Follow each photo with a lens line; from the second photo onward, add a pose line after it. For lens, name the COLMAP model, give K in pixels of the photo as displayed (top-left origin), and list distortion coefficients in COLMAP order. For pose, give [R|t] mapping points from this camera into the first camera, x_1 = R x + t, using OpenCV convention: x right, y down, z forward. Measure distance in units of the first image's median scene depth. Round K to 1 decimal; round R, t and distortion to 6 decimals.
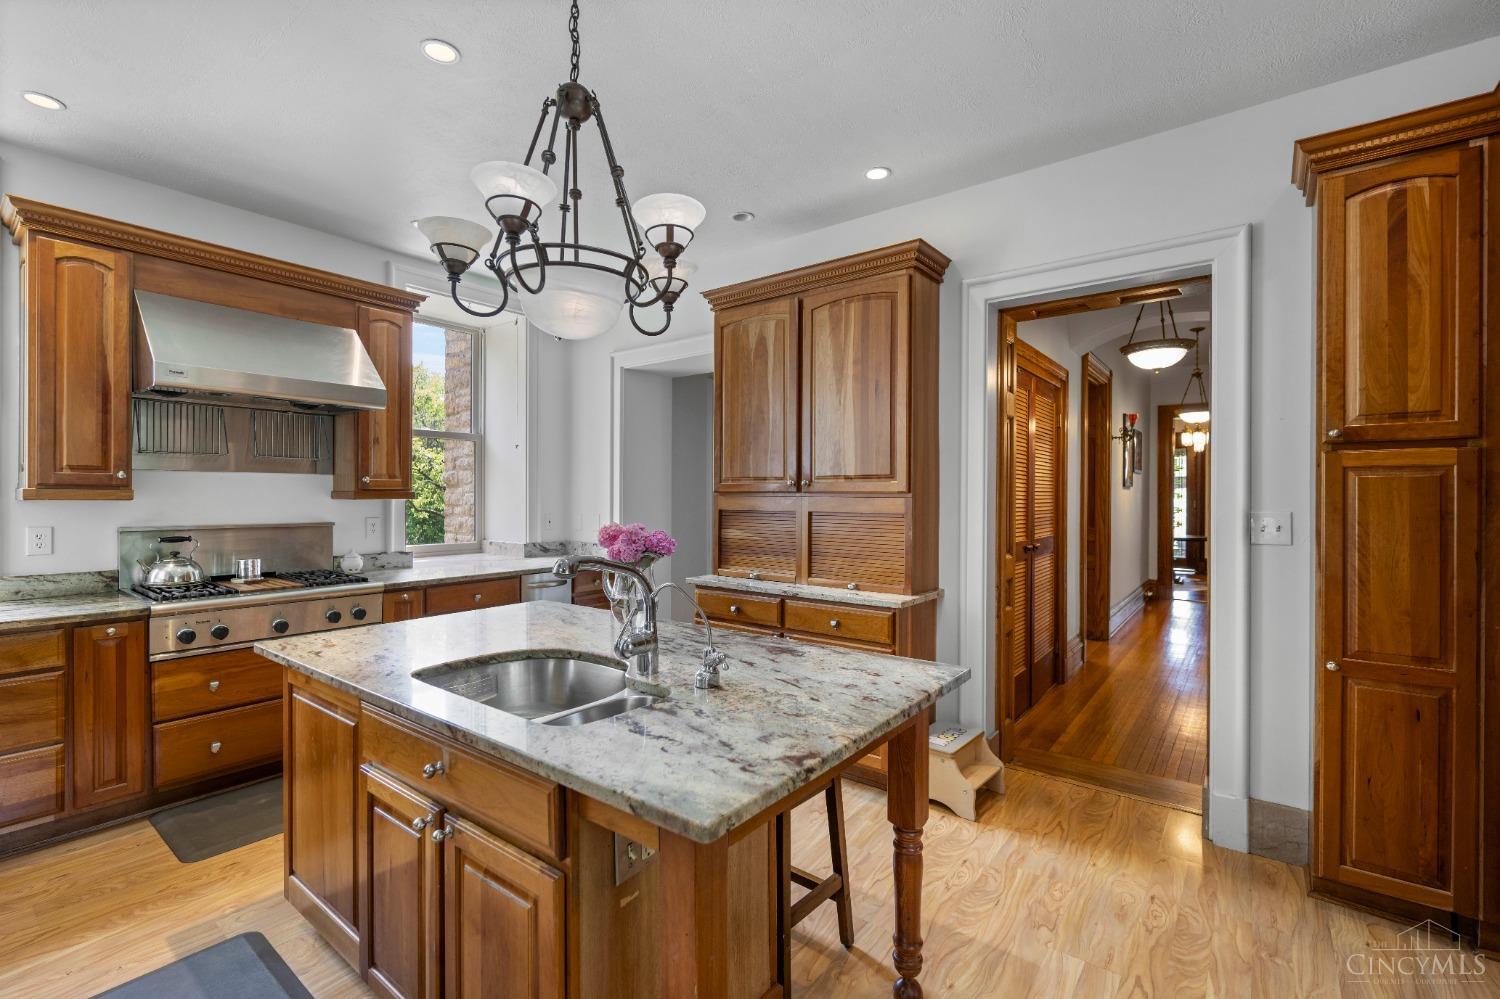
lens RADIAL K [[667.5, 0, 749.6], [0, 667.5, 497.8], [0, 0, 1]] dist [-0.001746, 0.000006]
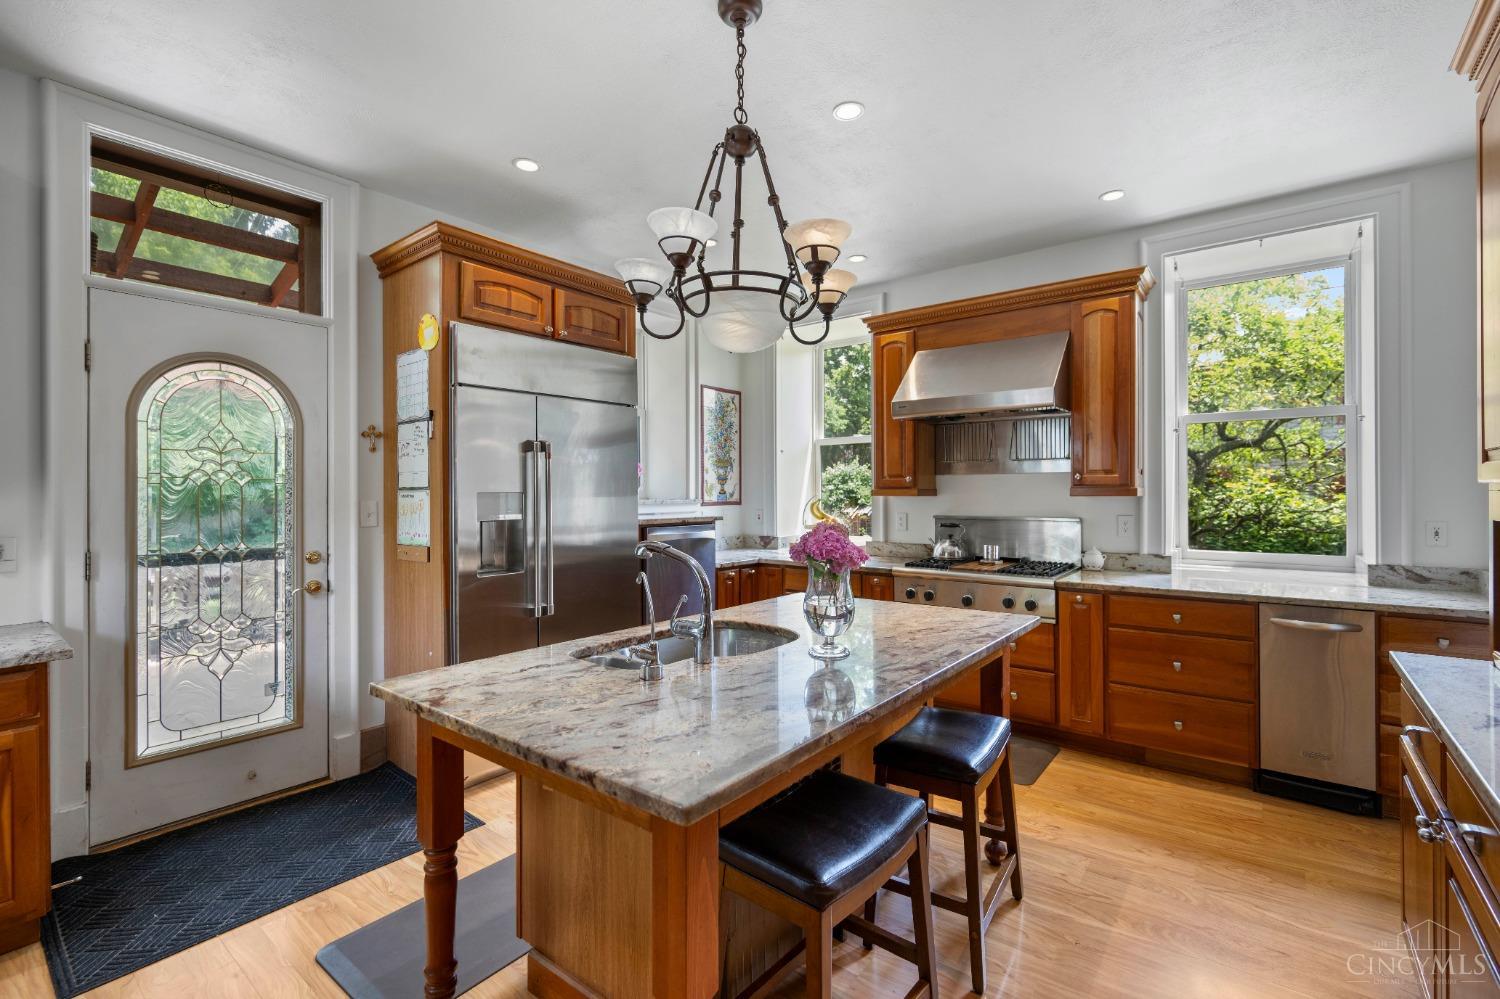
lens RADIAL K [[667.5, 0, 750.2], [0, 667.5, 496.4], [0, 0, 1]] dist [-0.001746, 0.000006]
pose [[-0.012190, 0.002518, -0.999923, 0.956993], [0.000860, 0.999996, 0.002508, -0.001140], [0.999925, -0.000829, -0.012192, 1.156764]]
